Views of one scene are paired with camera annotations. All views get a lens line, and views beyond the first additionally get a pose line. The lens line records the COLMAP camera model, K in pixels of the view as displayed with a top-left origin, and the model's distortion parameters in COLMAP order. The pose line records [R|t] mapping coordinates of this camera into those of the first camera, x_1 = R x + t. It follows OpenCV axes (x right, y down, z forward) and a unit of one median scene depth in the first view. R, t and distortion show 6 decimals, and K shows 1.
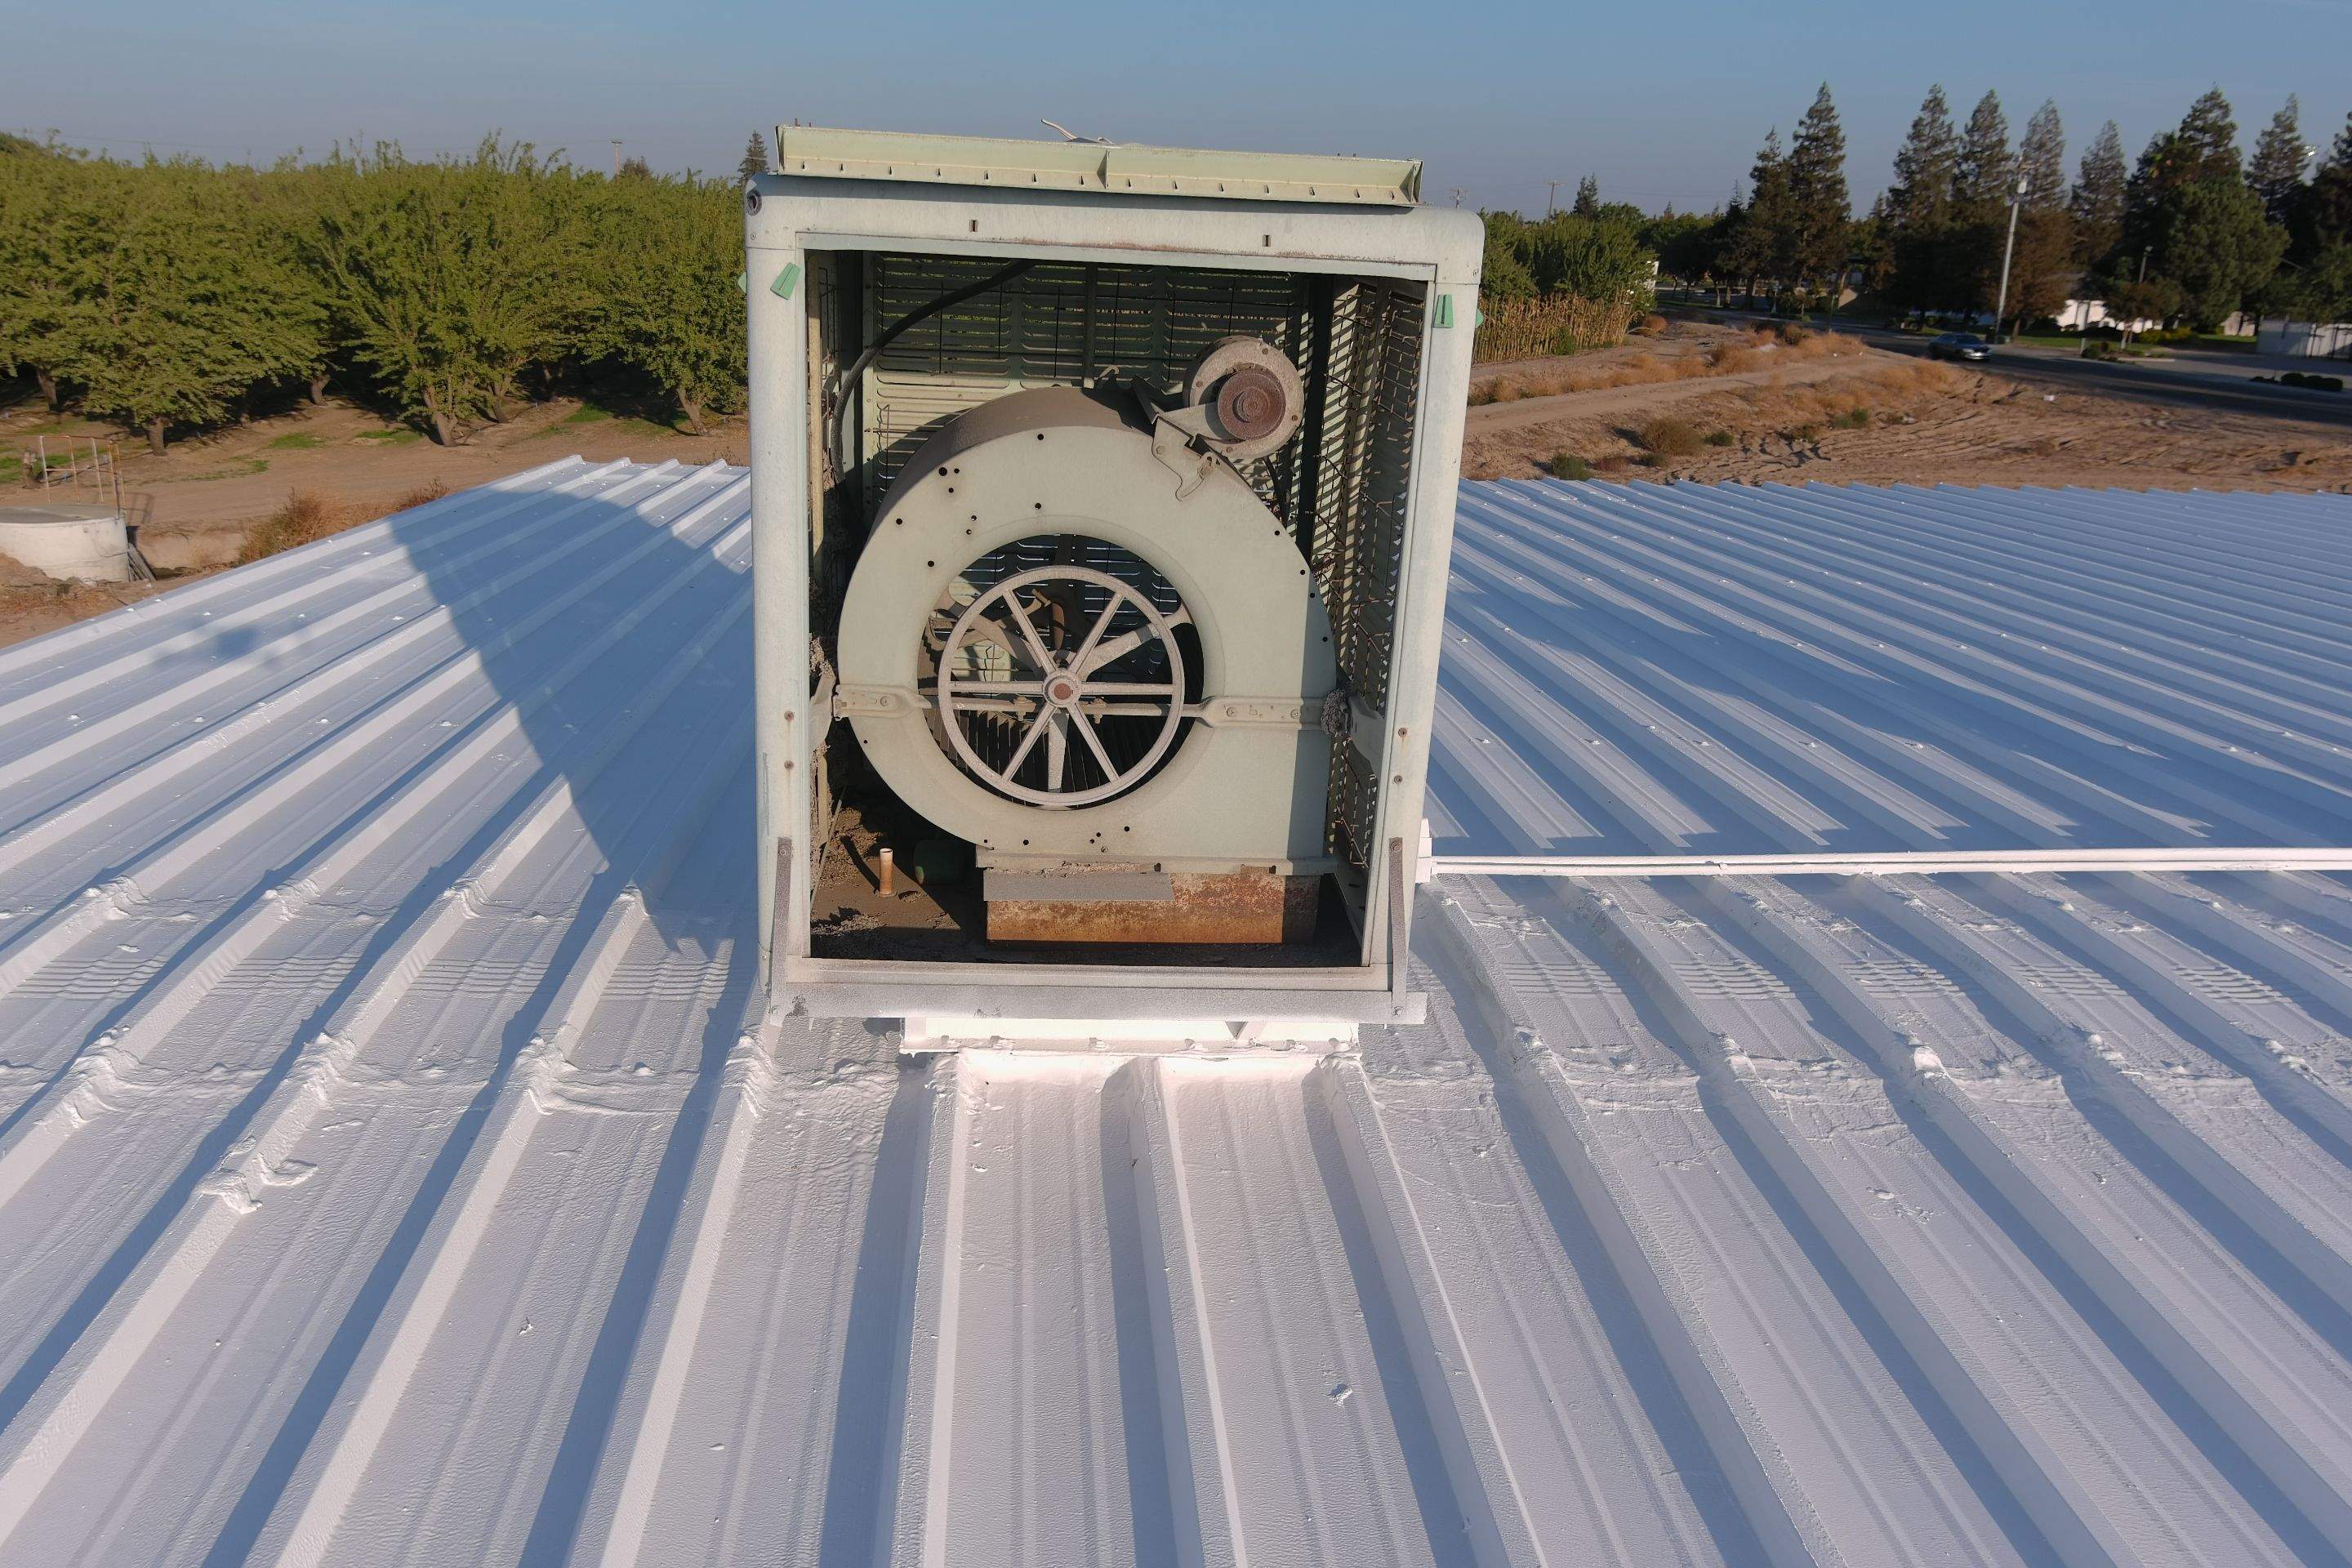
lens RADIAL K [[1809.1, 0, 1176.0], [0, 1809.1, 784.0], [0, 0, 1]] dist [0.000982, 0.008138]
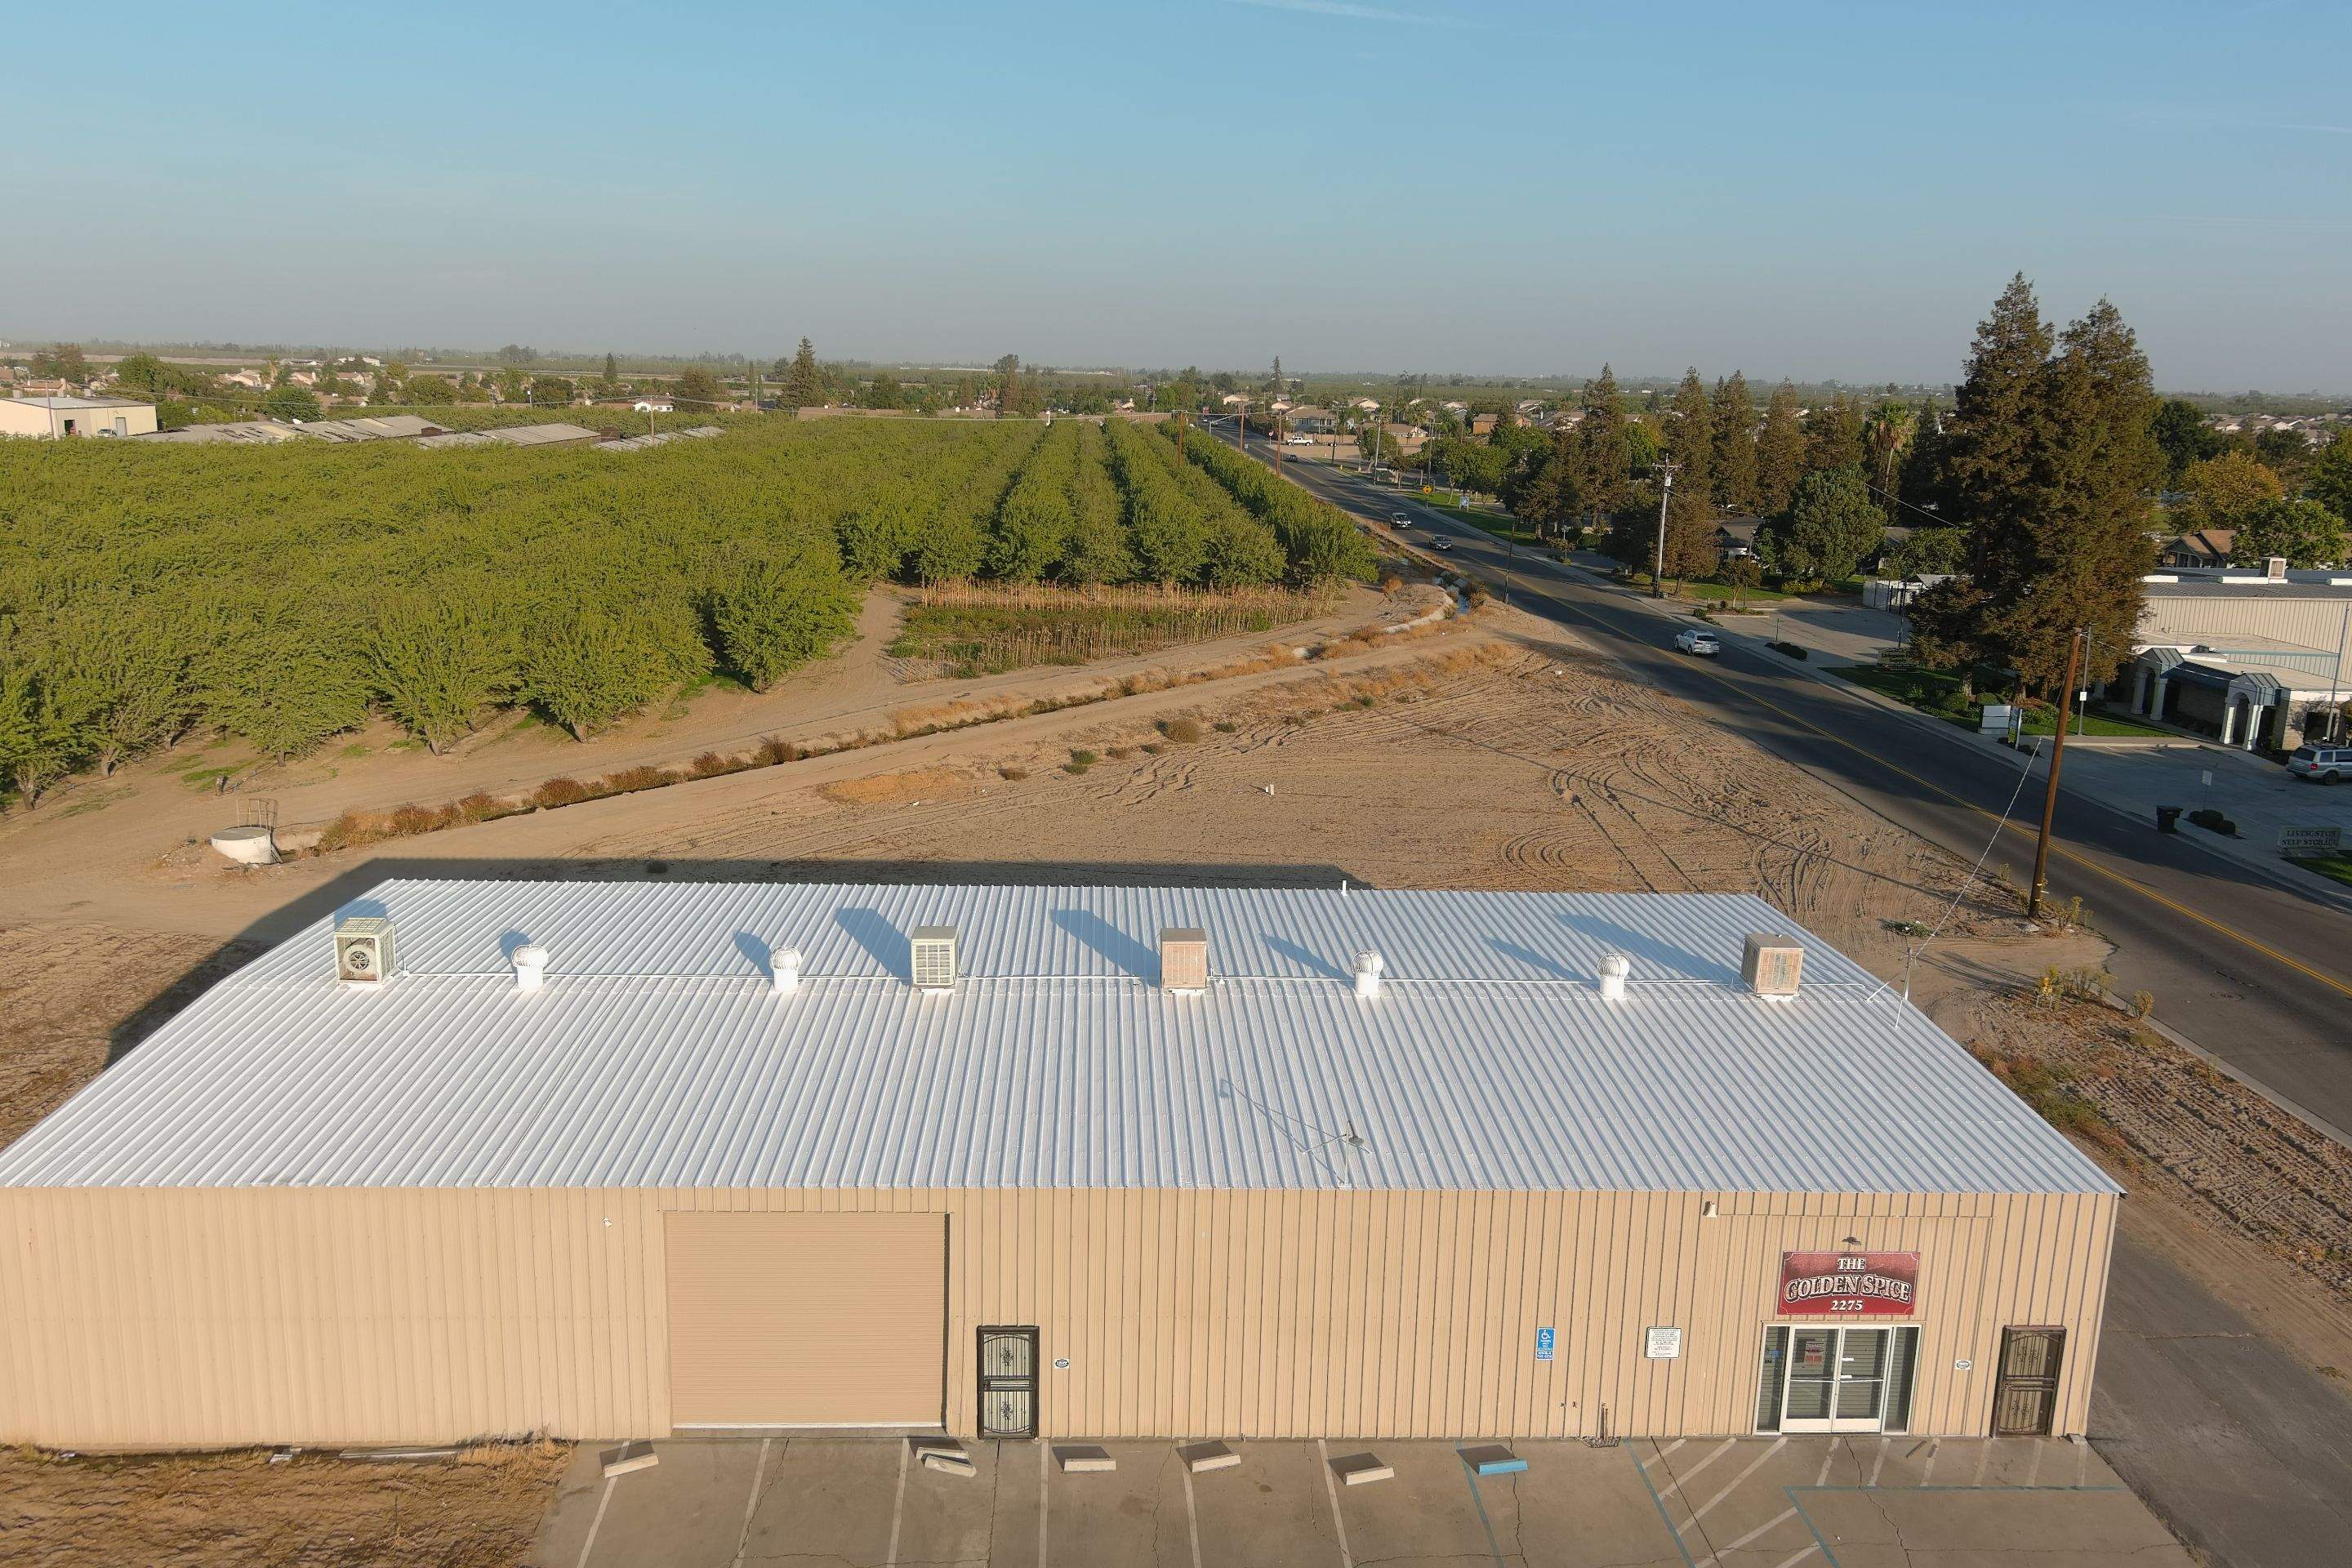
lens RADIAL K [[1809.1, 0, 1176.0], [0, 1809.1, 784.0], [0, 0, 1]] dist [0.000982, 0.008138]
pose [[0.999123, 0.001093, -0.041863, 0.430342], [-0.004276, 0.997098, -0.076007, -0.024110], [0.041659, 0.076119, 0.996228, -0.806513]]
